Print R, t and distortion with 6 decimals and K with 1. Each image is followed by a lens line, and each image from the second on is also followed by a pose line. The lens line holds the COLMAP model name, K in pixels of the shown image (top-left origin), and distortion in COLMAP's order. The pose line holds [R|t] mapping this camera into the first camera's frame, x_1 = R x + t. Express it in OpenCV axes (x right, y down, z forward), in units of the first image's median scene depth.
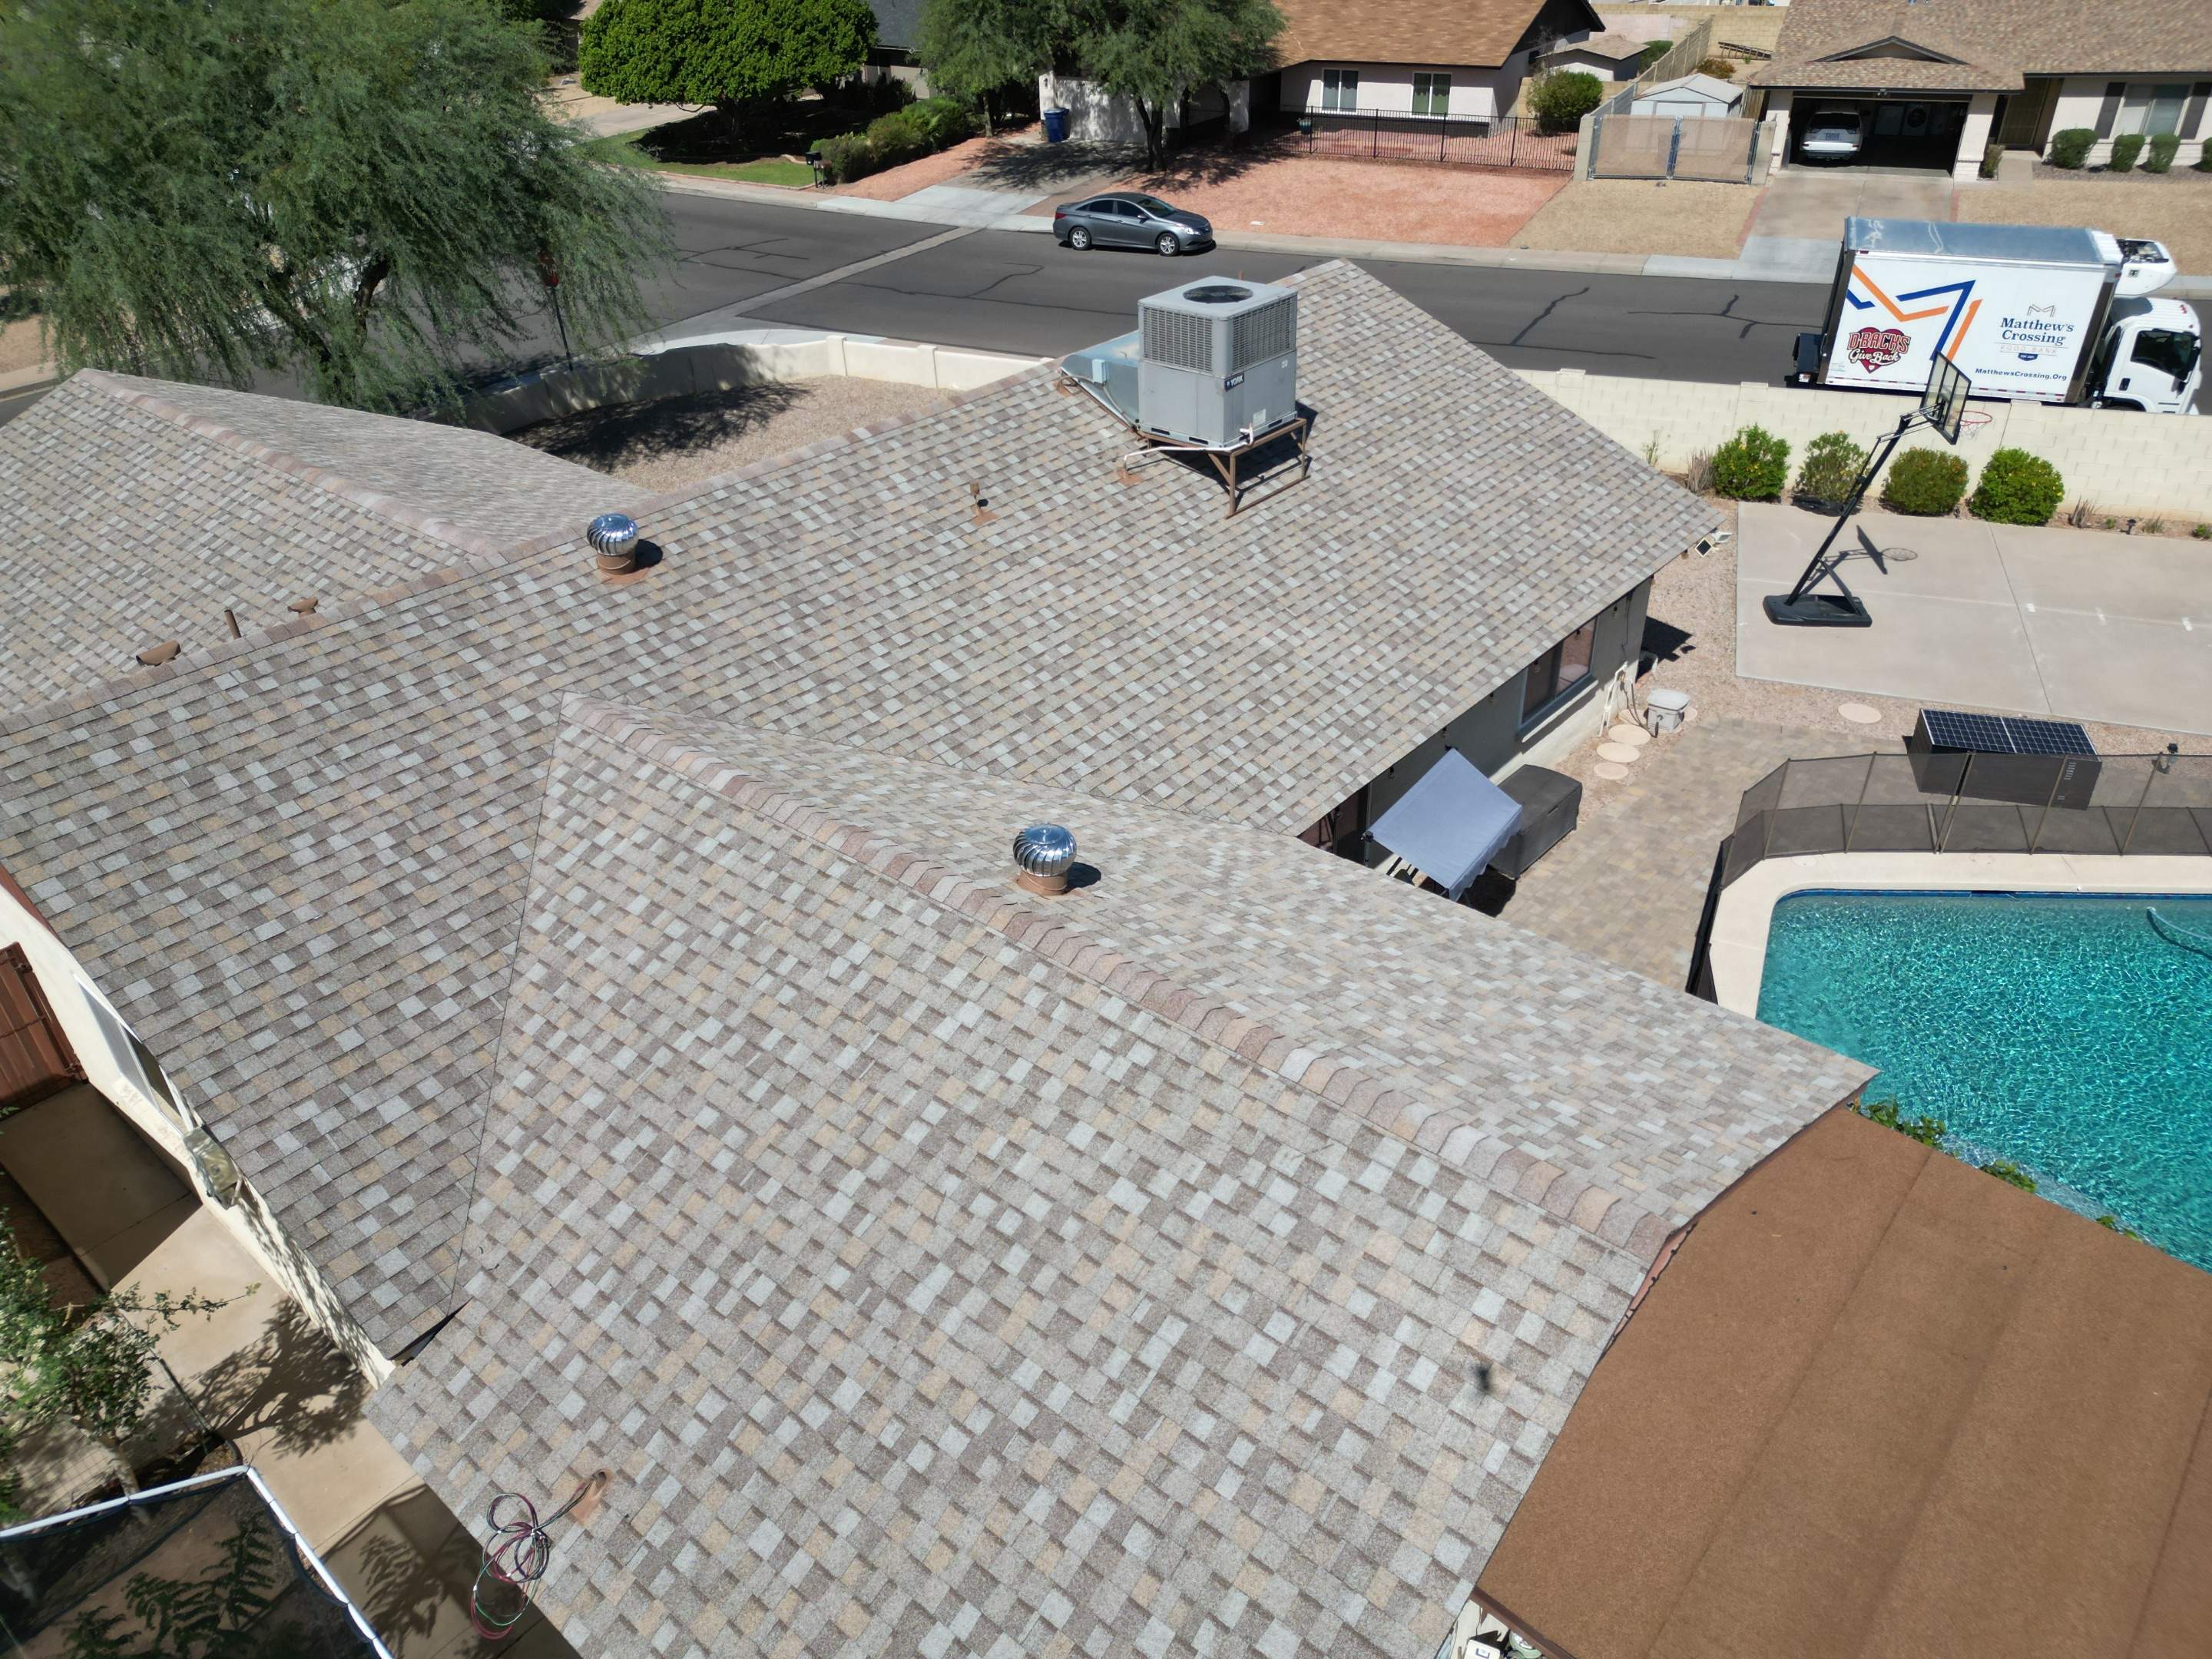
lens RADIAL K [[1539.4, 0, 1105.9], [0, 1539.4, 824.1], [0, 0, 1]] dist [0.082388, -0.073938]
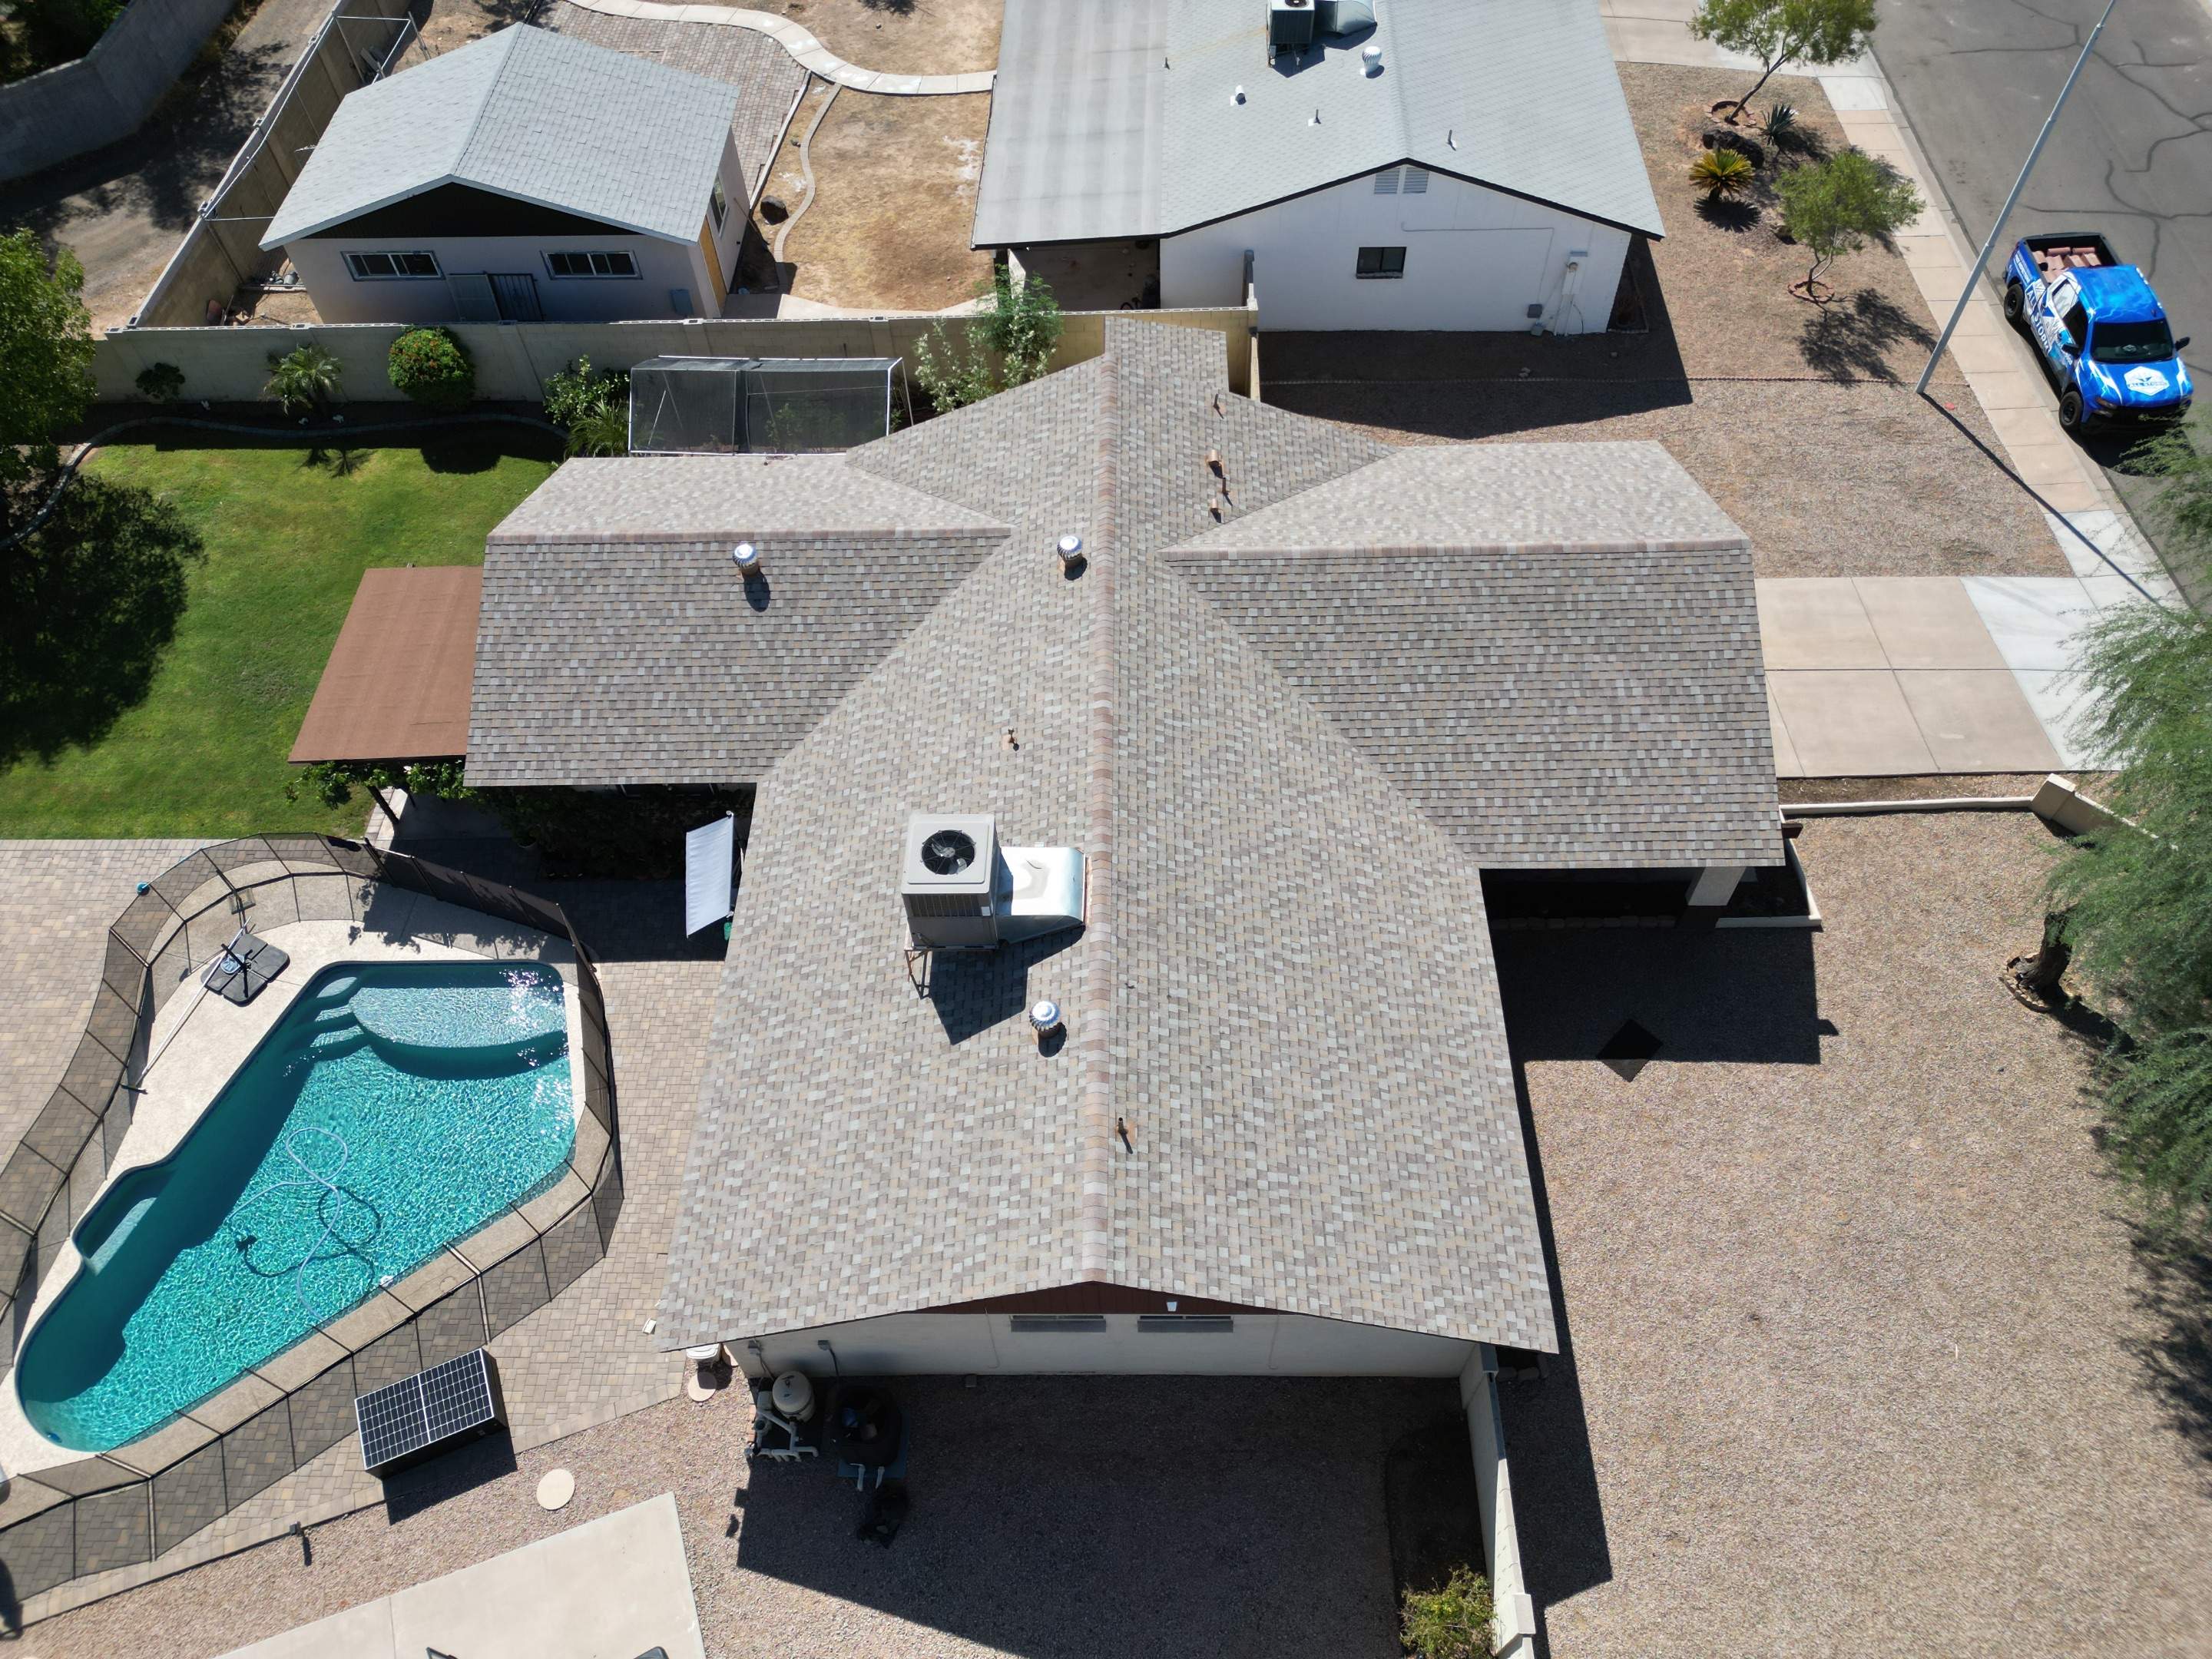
lens RADIAL K [[1539.4, 0, 1099.8], [0, 1539.4, 816.2], [0, 0, 1]] dist [0.082388, -0.073938]
pose [[-0.763101, 0.550622, -0.338368, 0.550138], [-0.296918, 0.166340, 0.940304, -2.225457], [0.574036, 0.818014, 0.036555, 1.418392]]
